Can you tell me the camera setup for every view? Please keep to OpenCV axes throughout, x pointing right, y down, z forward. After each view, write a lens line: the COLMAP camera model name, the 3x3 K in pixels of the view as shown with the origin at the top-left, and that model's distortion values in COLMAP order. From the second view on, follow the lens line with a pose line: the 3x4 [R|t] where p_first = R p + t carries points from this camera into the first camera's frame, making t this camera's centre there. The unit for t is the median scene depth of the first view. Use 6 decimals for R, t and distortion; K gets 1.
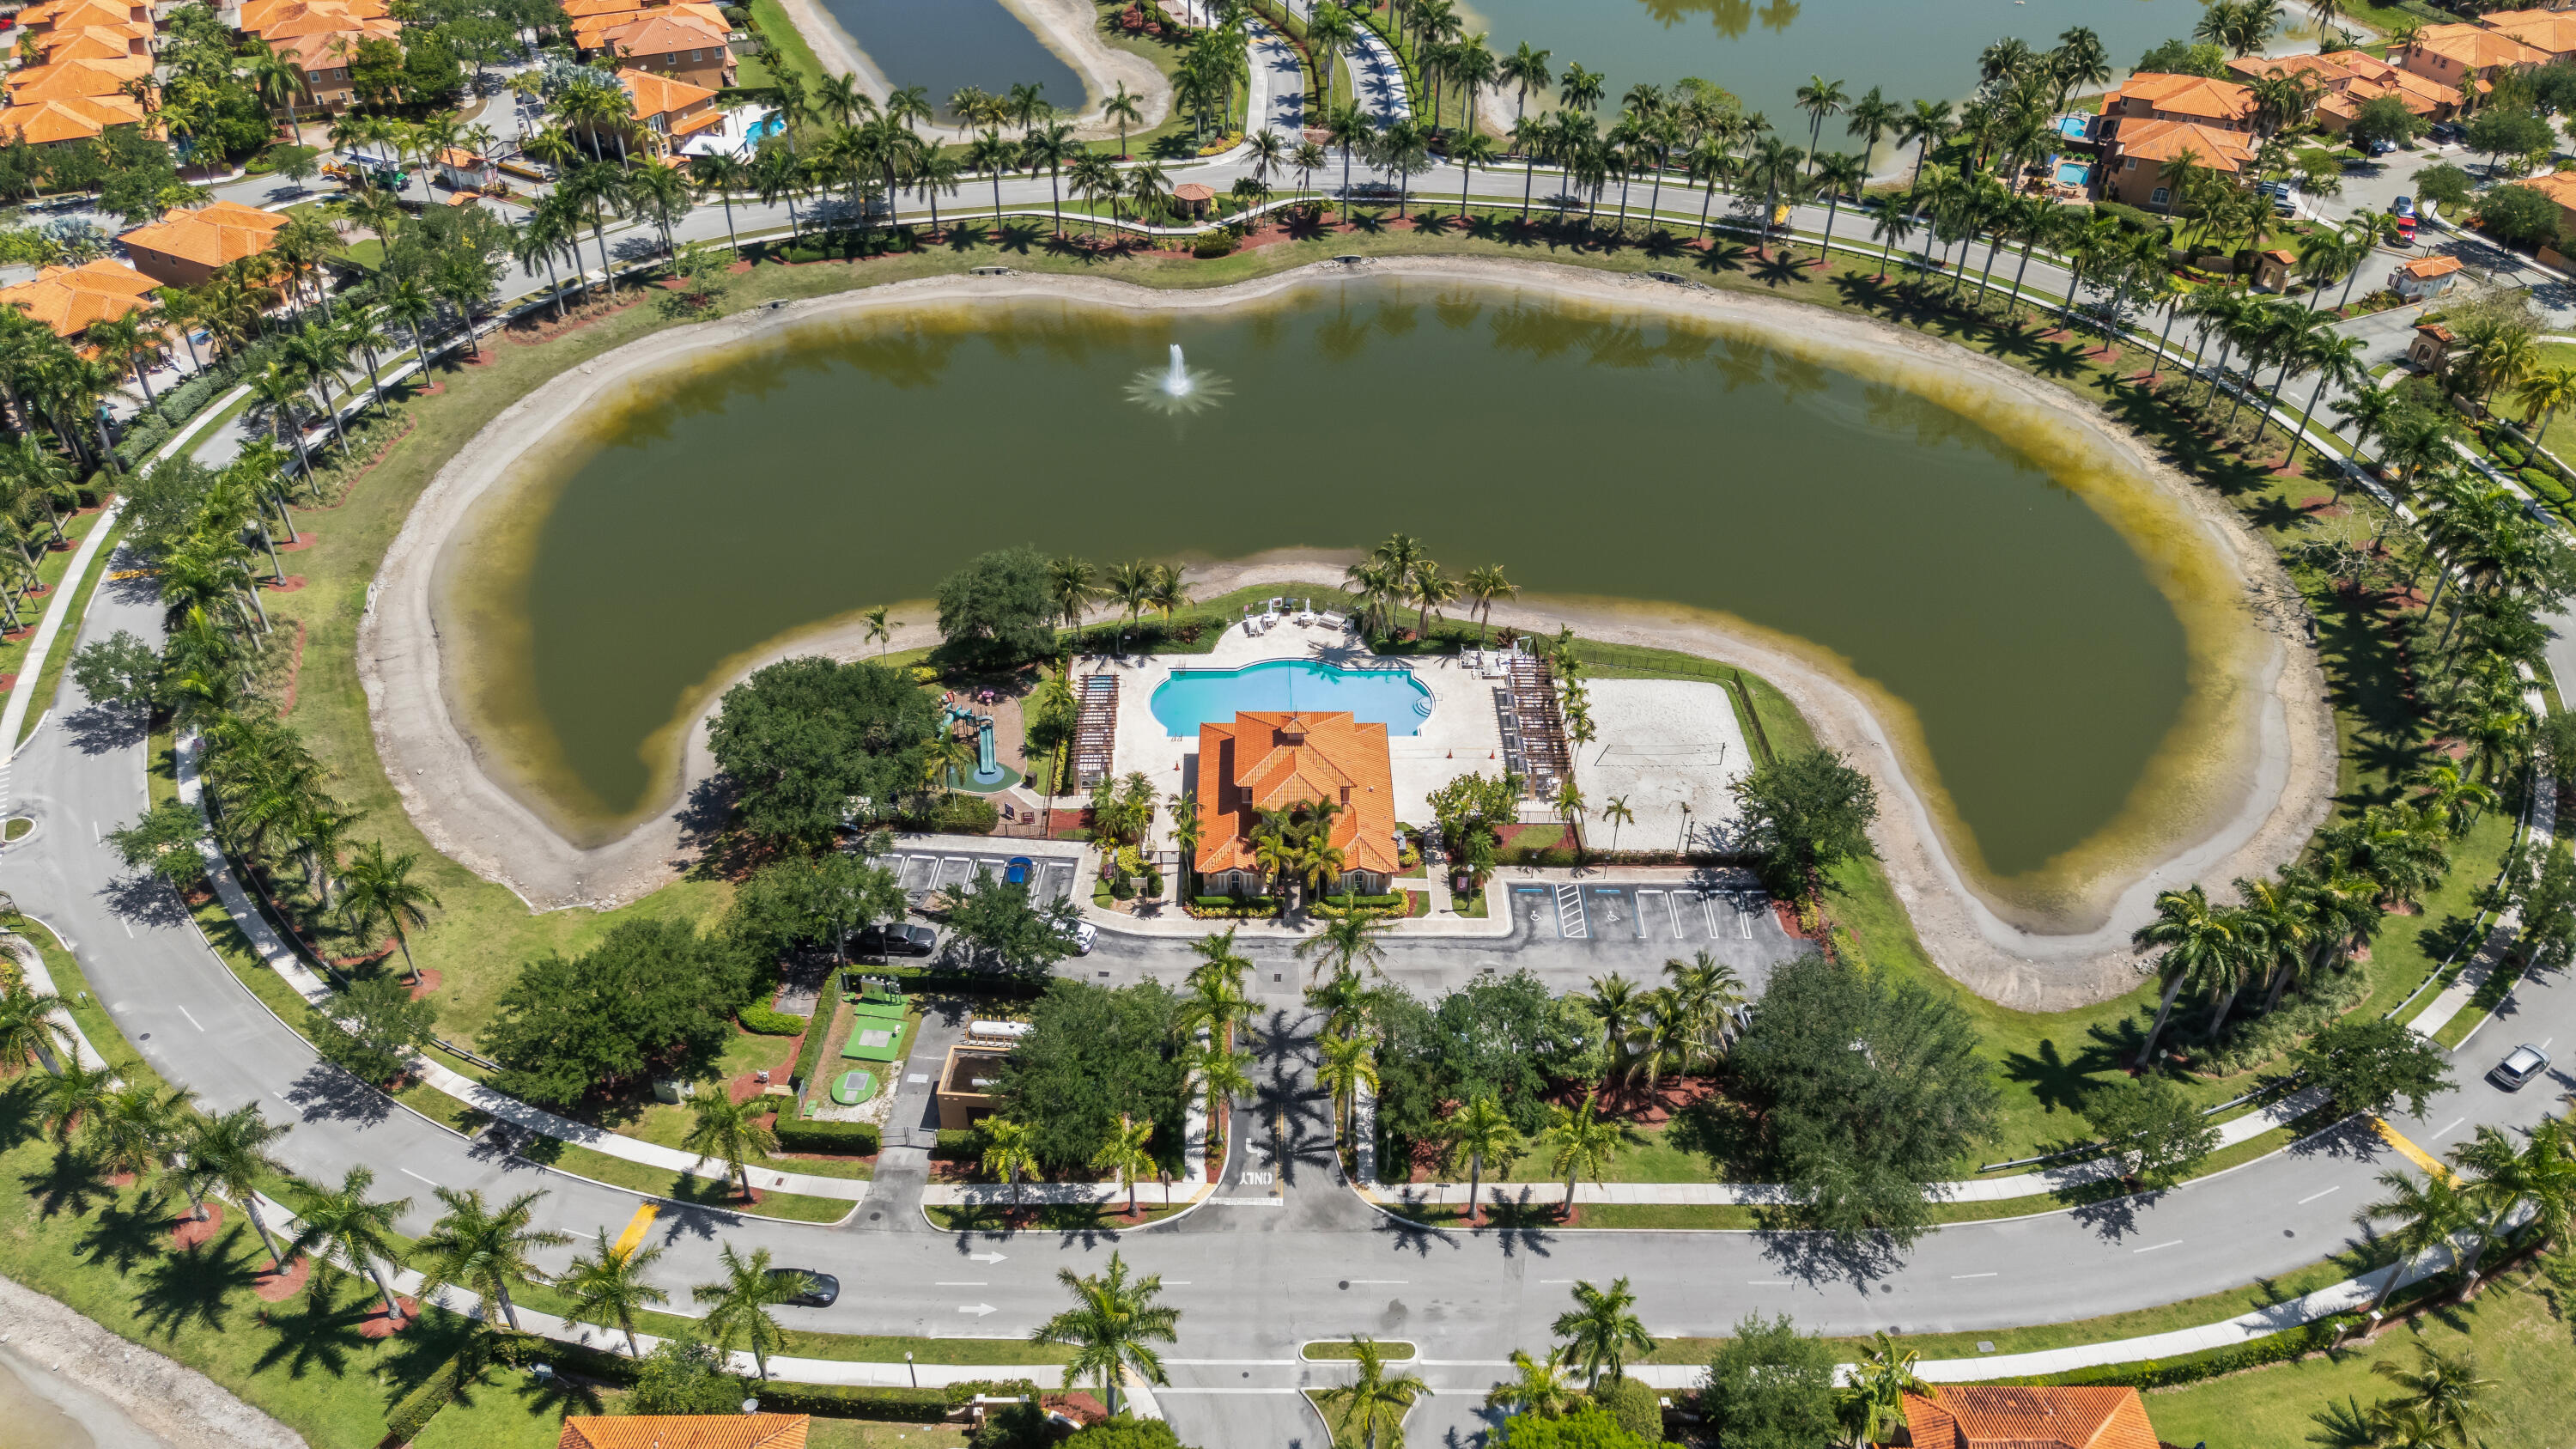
lens RADIAL K [[1887.6, 0, 1288.0], [0, 1887.6, 724.5], [0, 0, 1]] dist [0.084490, -0.092188]
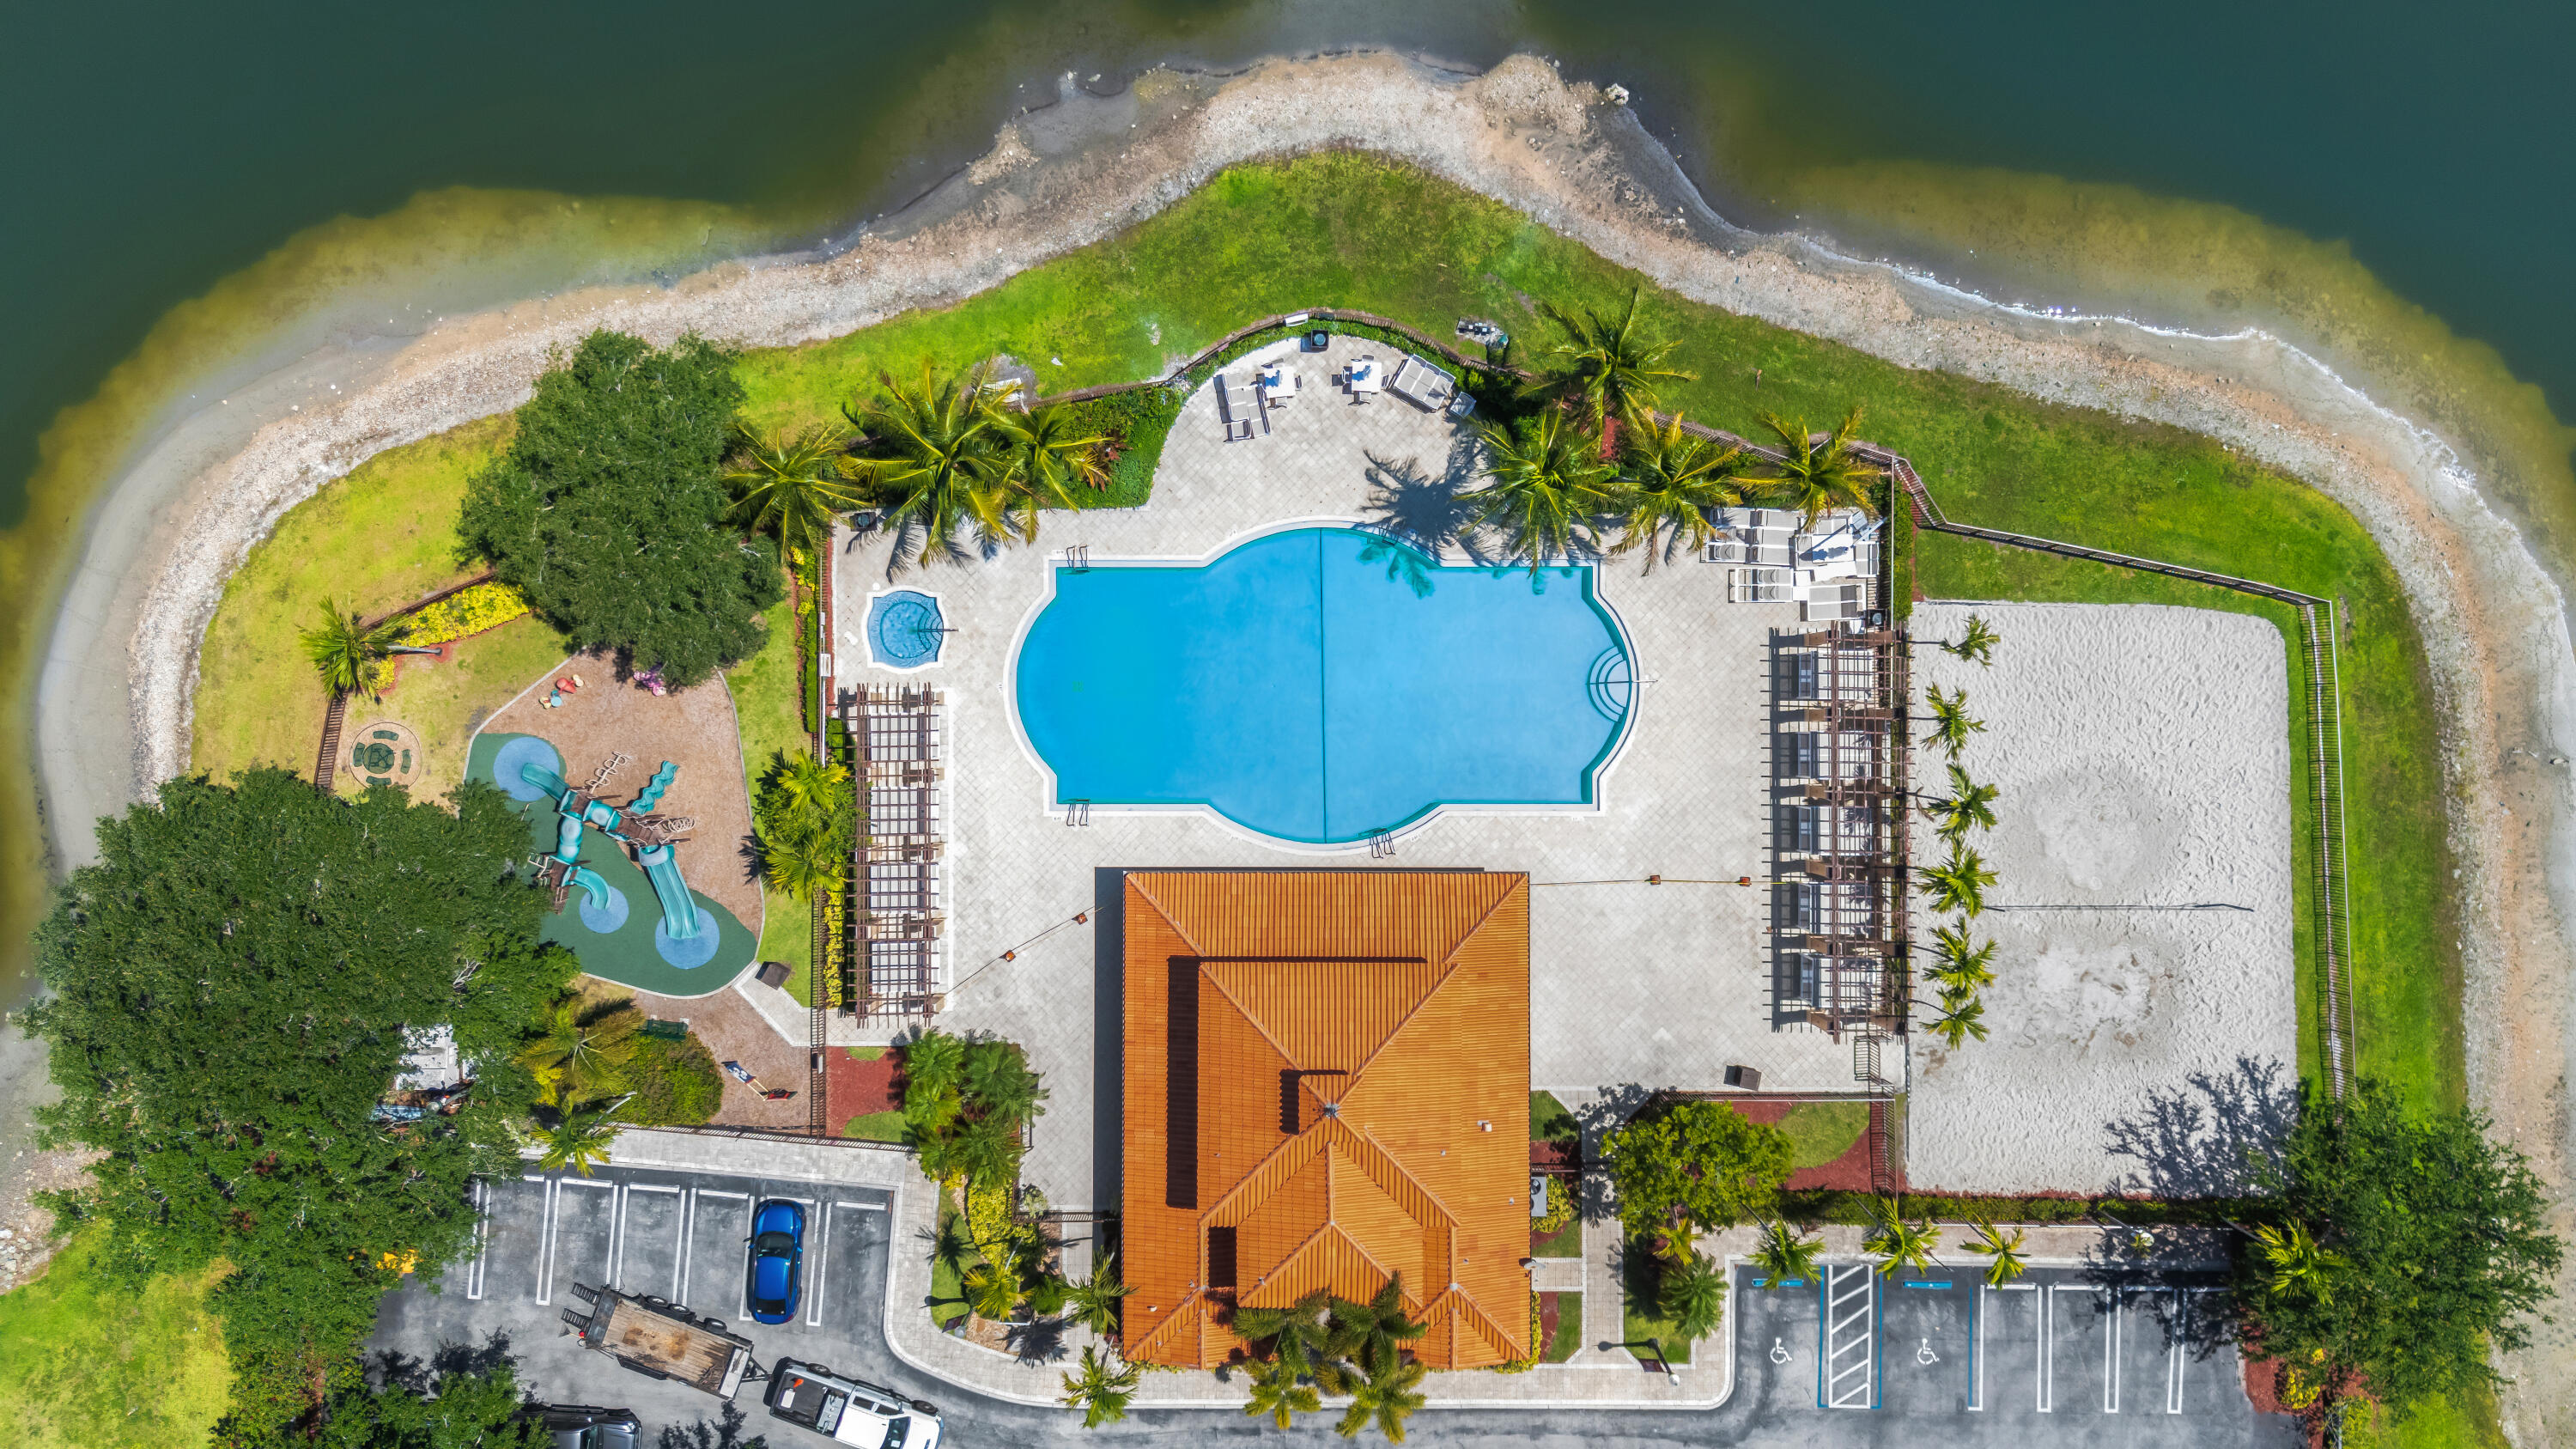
lens RADIAL K [[1887.6, 0, 1288.0], [0, 1887.6, 724.5], [0, 0, 1]] dist [0.084490, -0.092188]
pose [[0.999855, 0.013193, 0.010773, -0.012754], [-0.016581, 0.609140, 0.792889, -0.403854], [0.003898, -0.792953, 0.609271, 0.781089]]
